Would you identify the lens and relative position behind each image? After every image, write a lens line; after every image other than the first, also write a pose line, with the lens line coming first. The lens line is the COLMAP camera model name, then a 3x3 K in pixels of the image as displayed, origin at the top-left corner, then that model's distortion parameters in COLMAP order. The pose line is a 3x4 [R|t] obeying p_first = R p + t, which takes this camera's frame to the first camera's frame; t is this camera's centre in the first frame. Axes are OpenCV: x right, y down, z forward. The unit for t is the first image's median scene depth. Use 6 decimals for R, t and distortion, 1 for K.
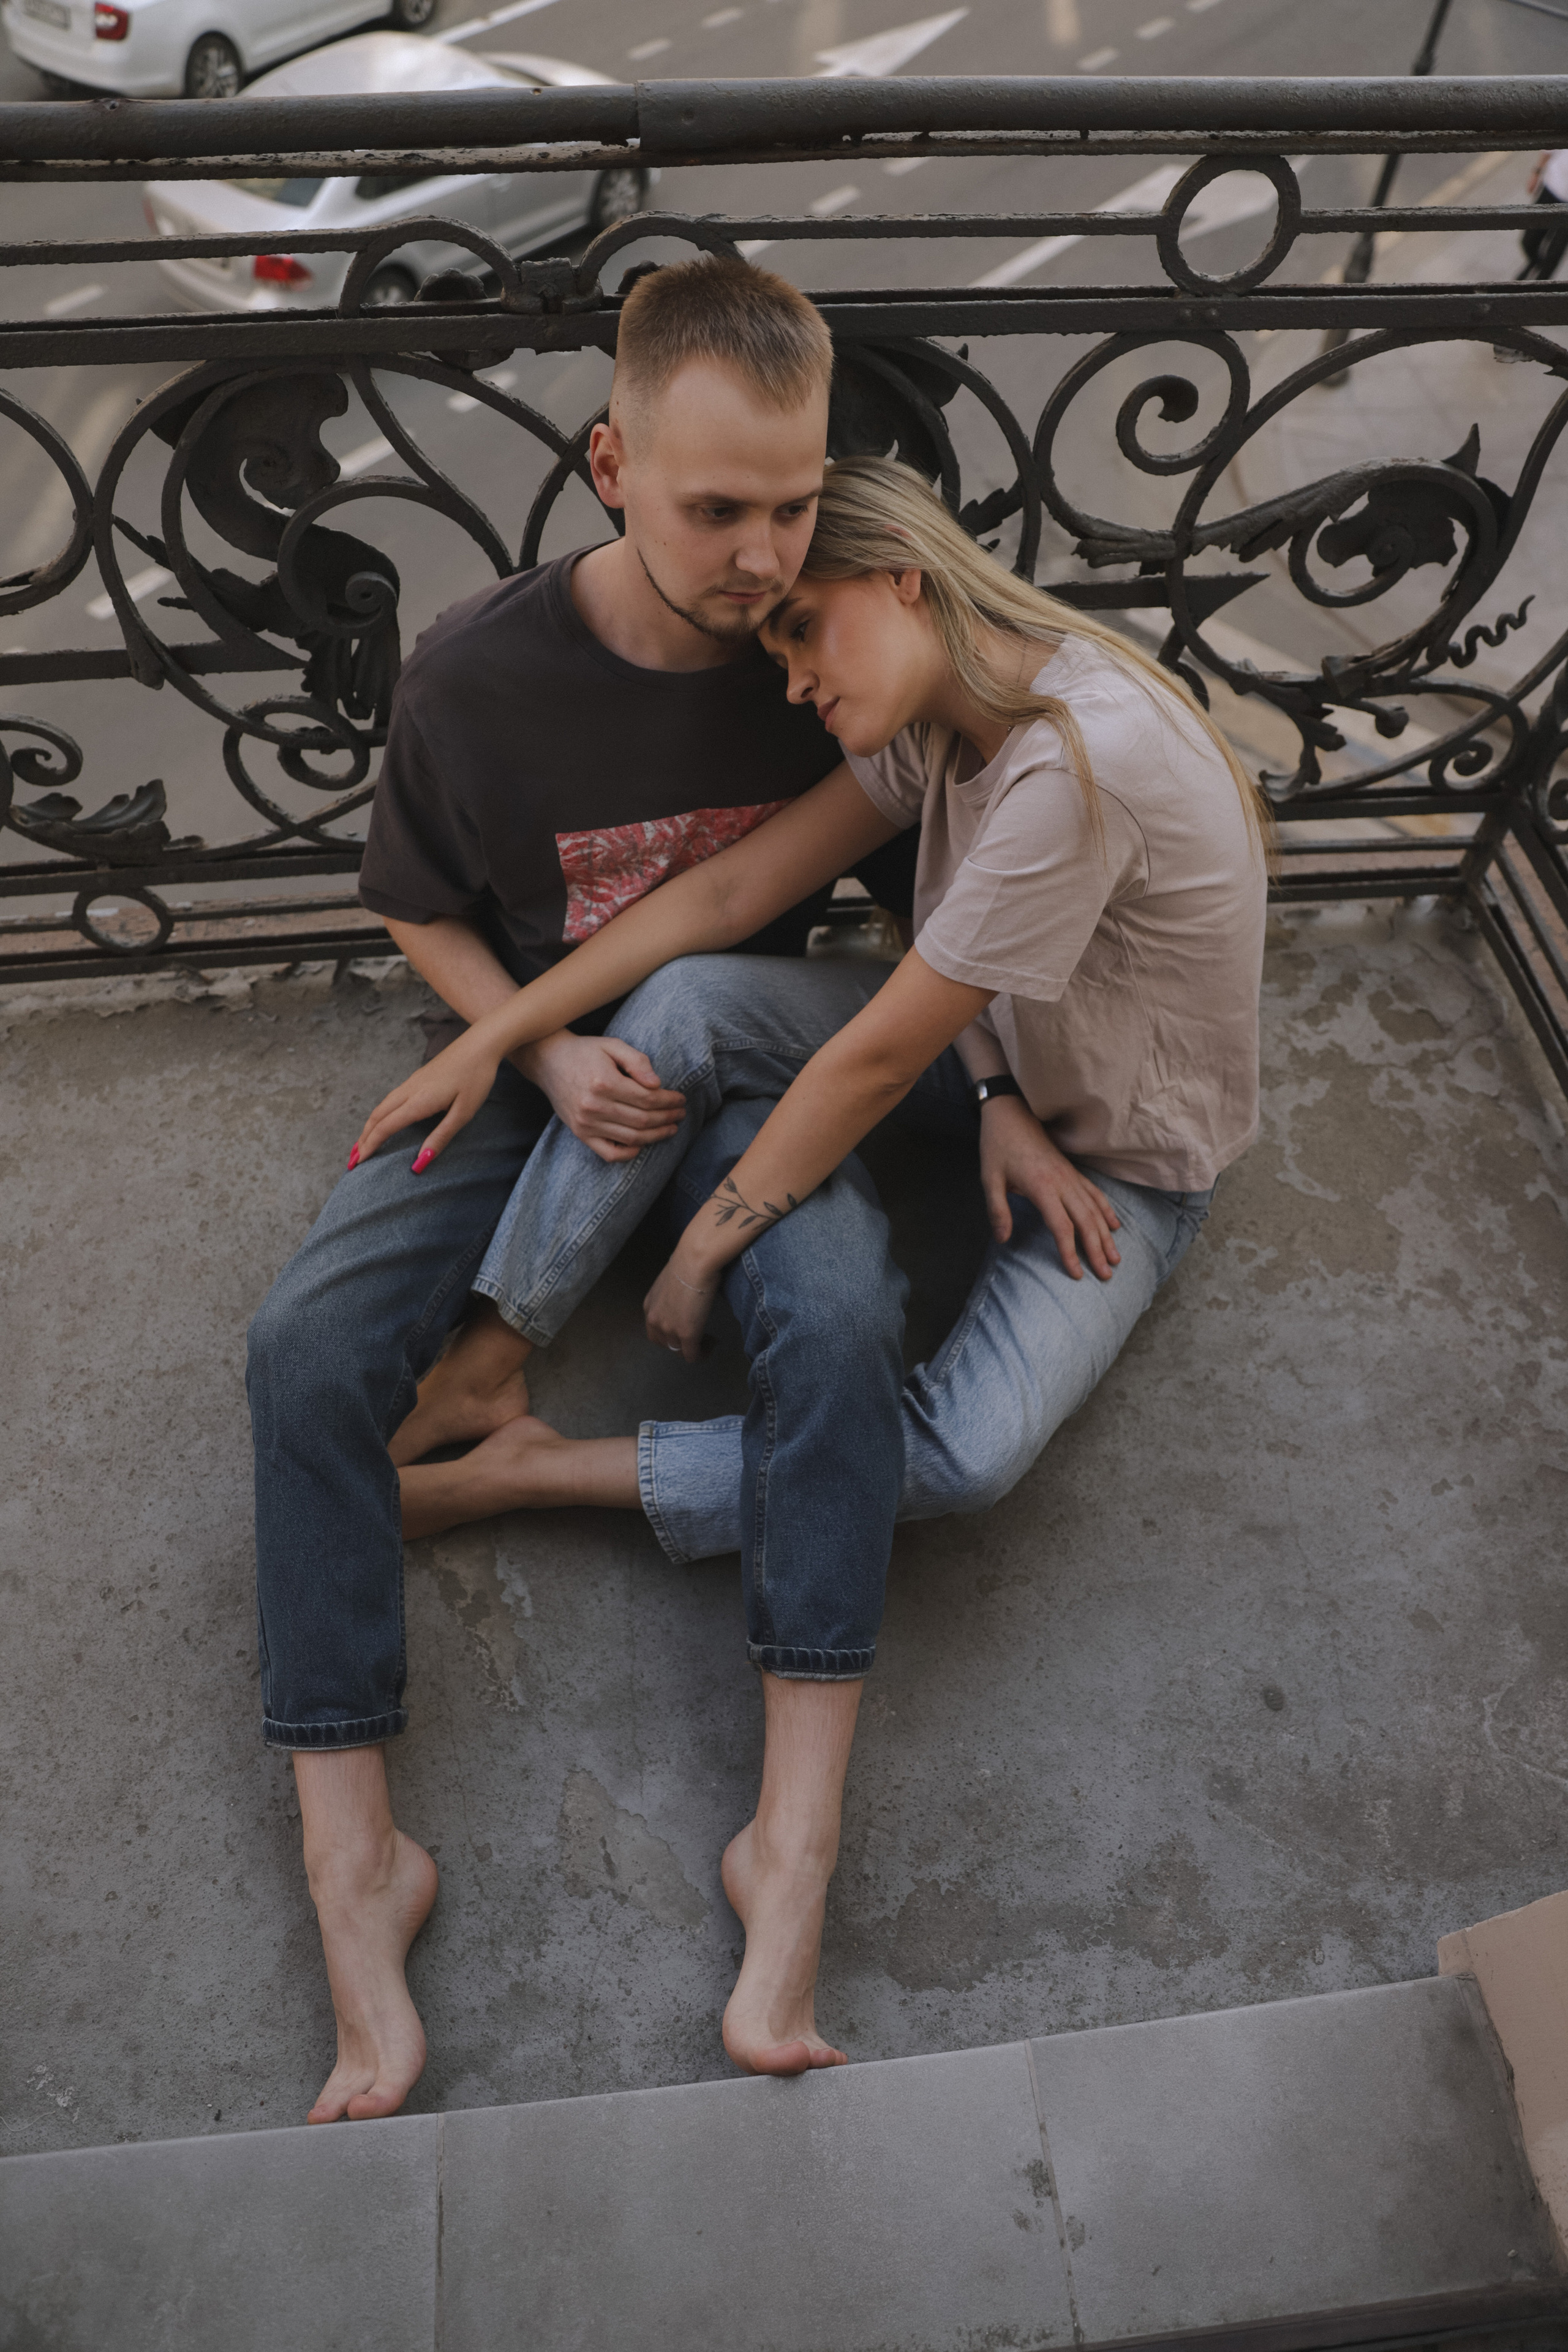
lens RADIAL K [[1591.0, 0, 777.6], [0, 1591.0, 1179.7], [0, 0, 1]] dist [-0.107146, 0.081168]
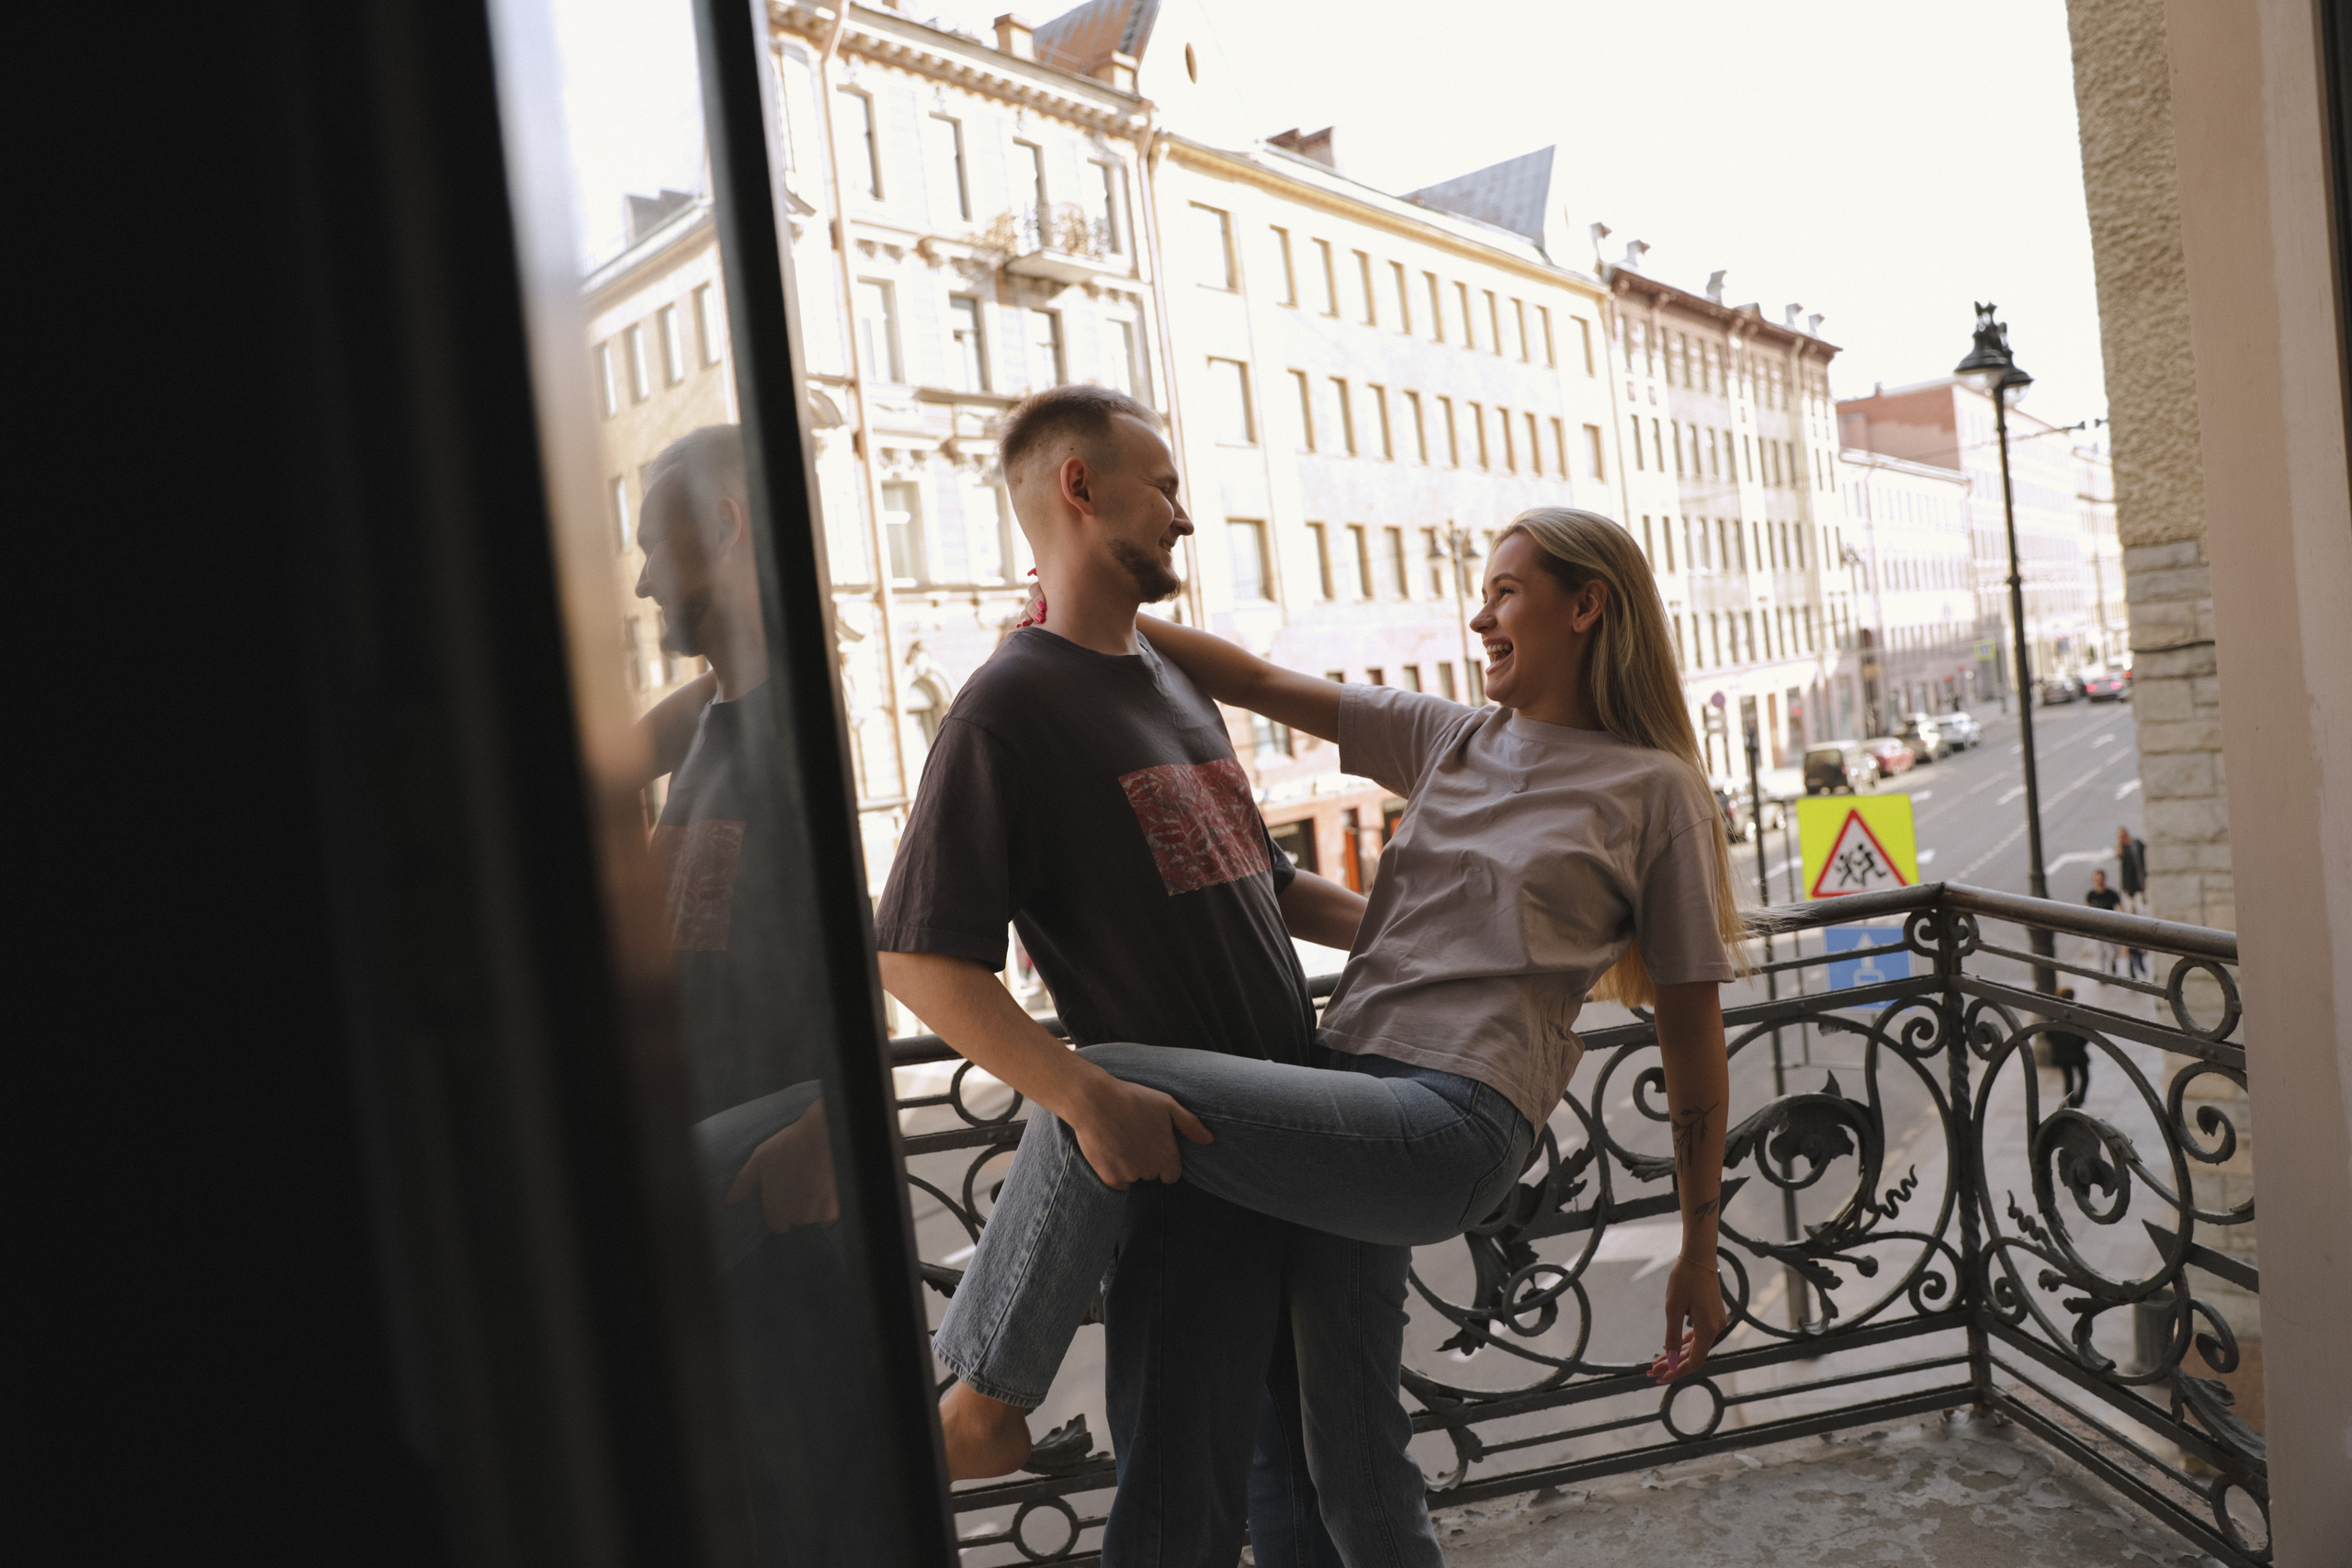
lens RADIAL K [[1590.8, 0, 1166.1], [0, 1590.8, 787.2], [0, 0, 1]] dist [-0.107146, 0.081168]
pose [[0.988729, -0.149447, -0.008973, -0.241335], [0.084050, 0.603666, -0.792795, 0.676934], [0.123898, 0.783105, 0.609423, -0.455301]]
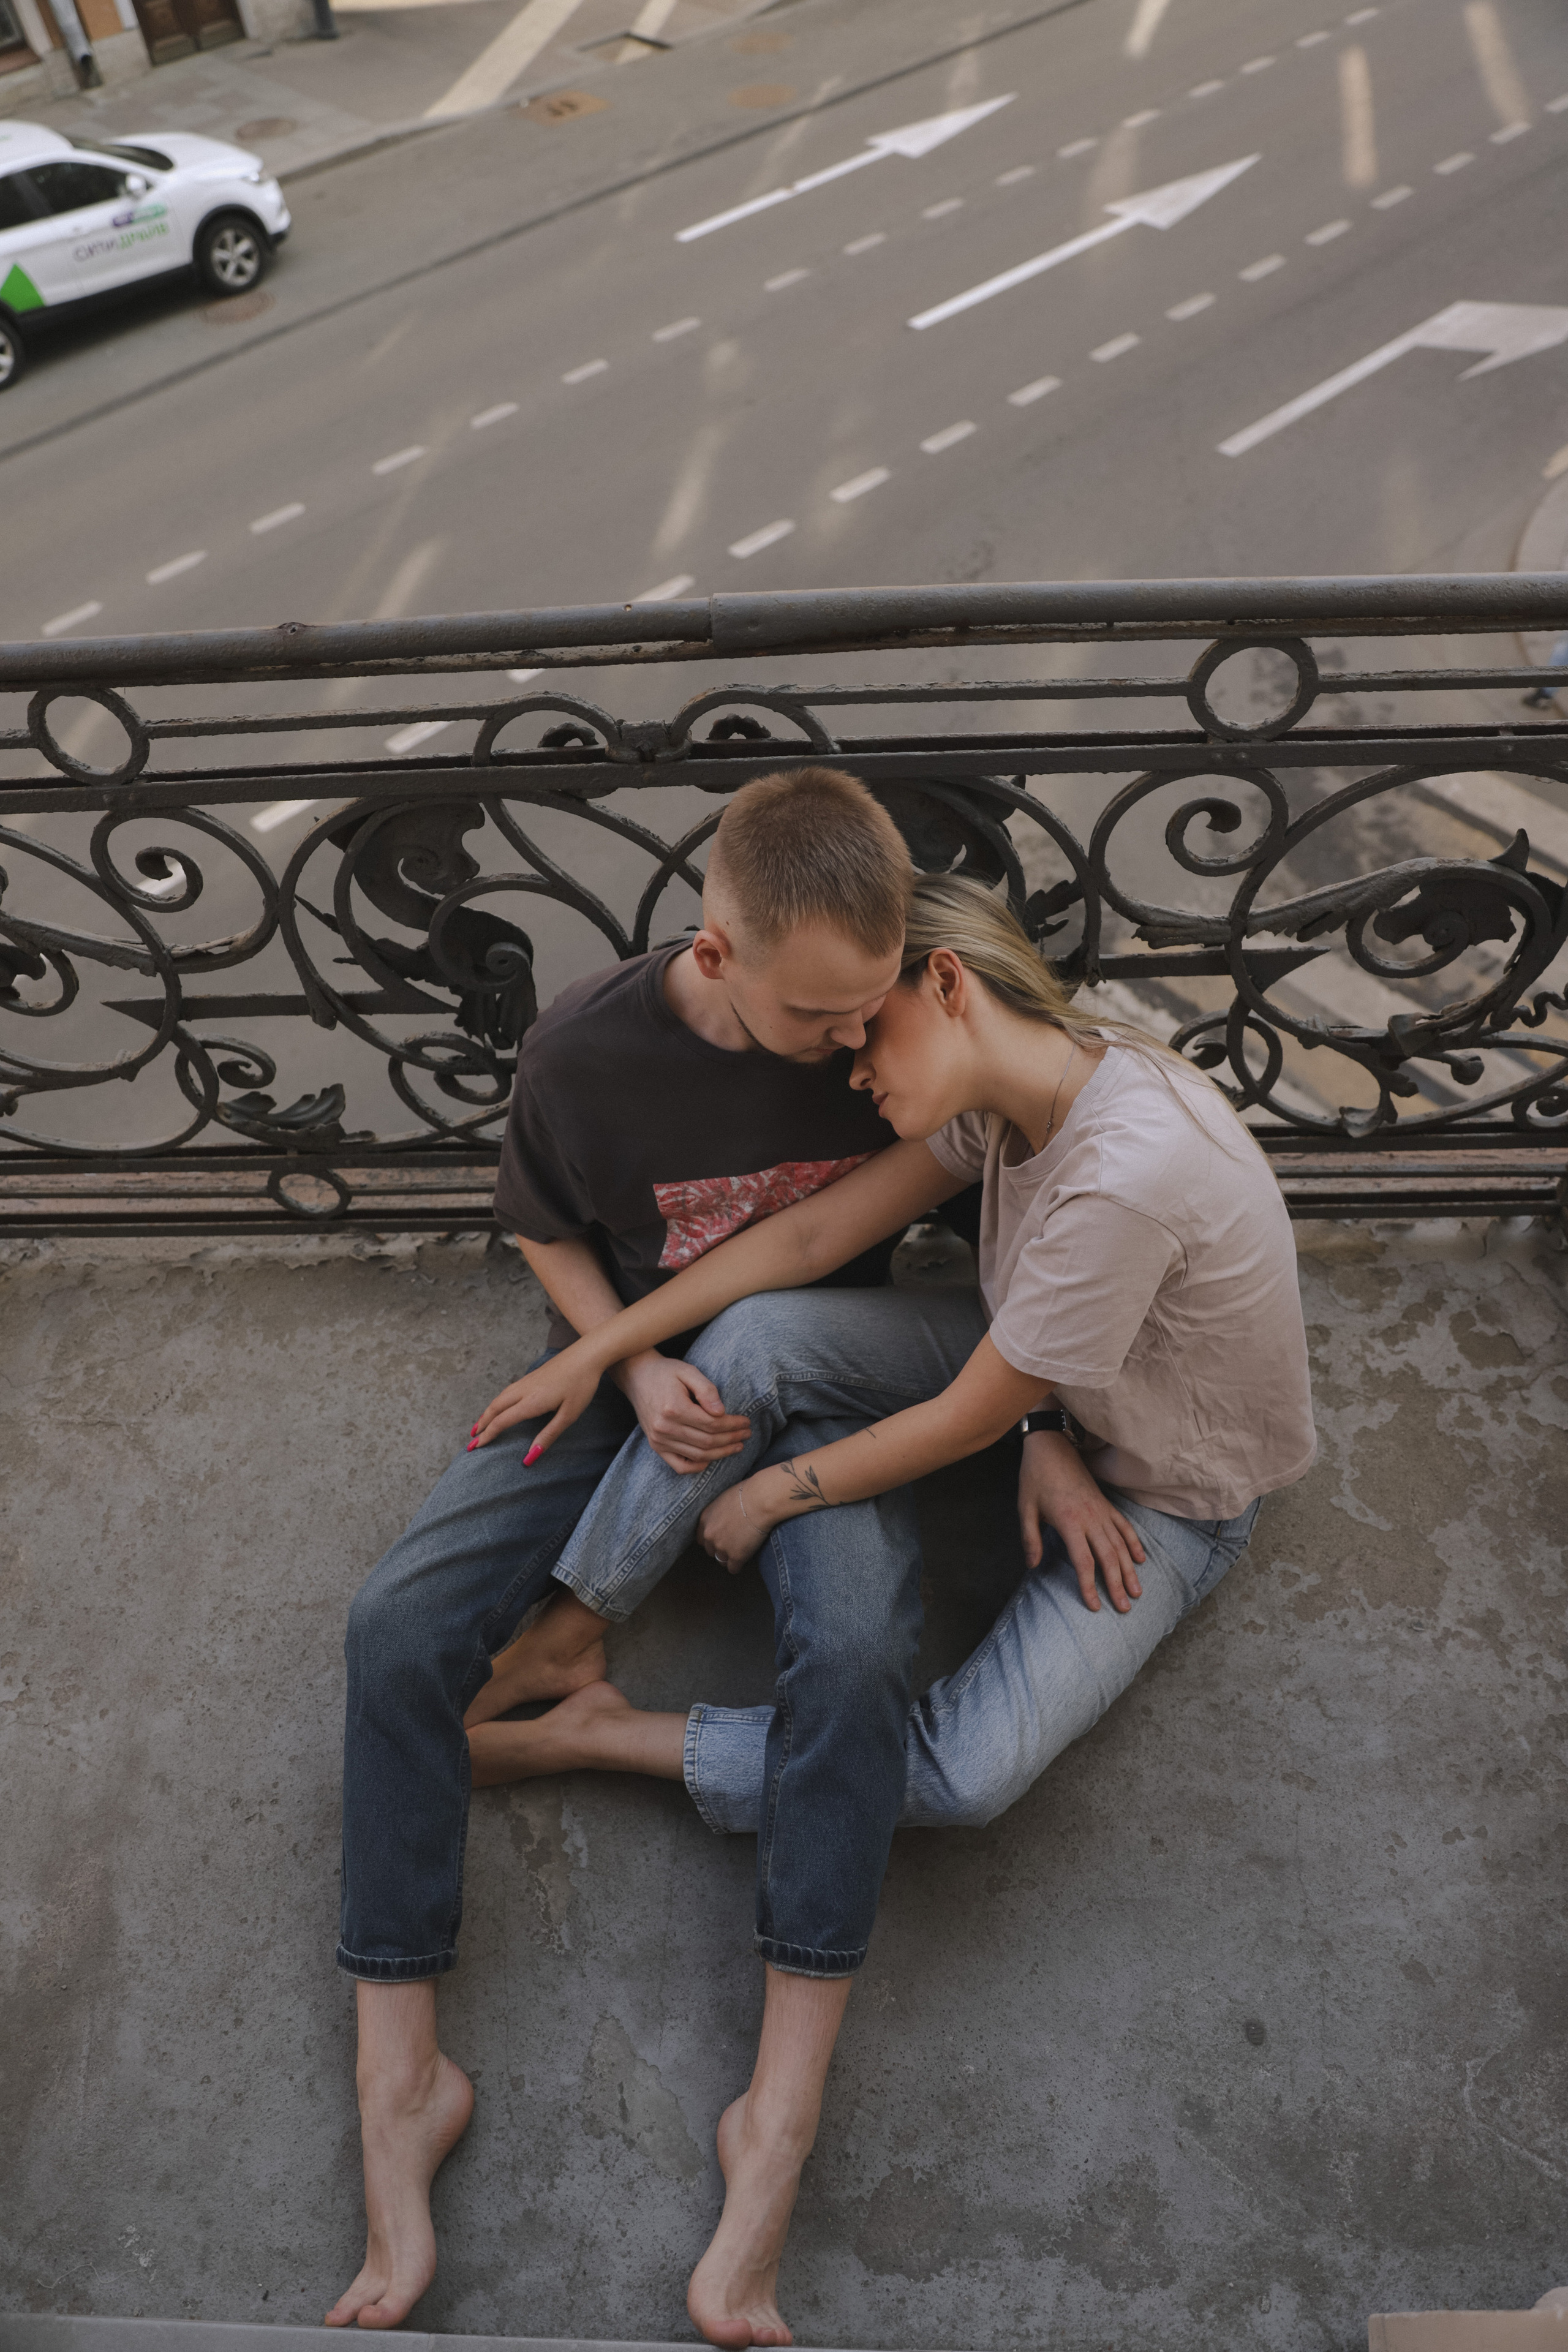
lens RADIAL K [[1591.0, 0, 777.5], [0, 1591.0, 1183.4], [0, 0, 1]] dist [-0.107146, 0.081168]
pose [[0.984991, 0.051179, -0.164845, 0.137597], [-0.060408, 0.996846, -0.051466, -0.161561], [0.161691, 0.060652, 0.984976, -0.112487]]
